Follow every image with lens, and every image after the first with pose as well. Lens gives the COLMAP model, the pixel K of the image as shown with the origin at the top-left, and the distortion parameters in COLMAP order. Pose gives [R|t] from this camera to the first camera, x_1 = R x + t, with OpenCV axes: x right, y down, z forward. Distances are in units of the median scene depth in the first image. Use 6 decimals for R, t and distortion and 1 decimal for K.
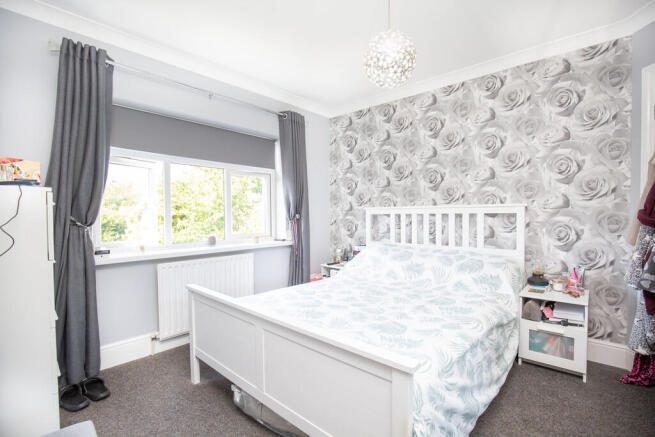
lens RADIAL K [[297.0, 0, 329.2], [0, 297.0, 220.6], [0, 0, 1]] dist [-0.038251, 0.008514]
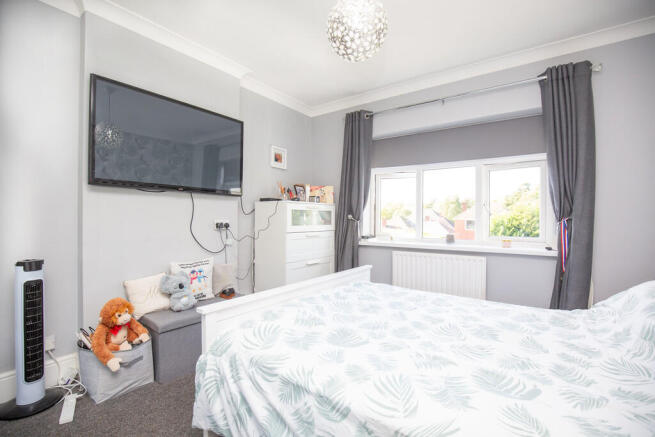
lens RADIAL K [[297.0, 0, 329.2], [0, 297.0, 220.6], [0, 0, 1]] dist [-0.038251, 0.008514]
pose [[0.111967, 0.012411, -0.993634, 0.787360], [-0.024198, 0.999660, 0.009760, 0.007143], [0.993417, 0.022951, 0.112229, 0.630525]]
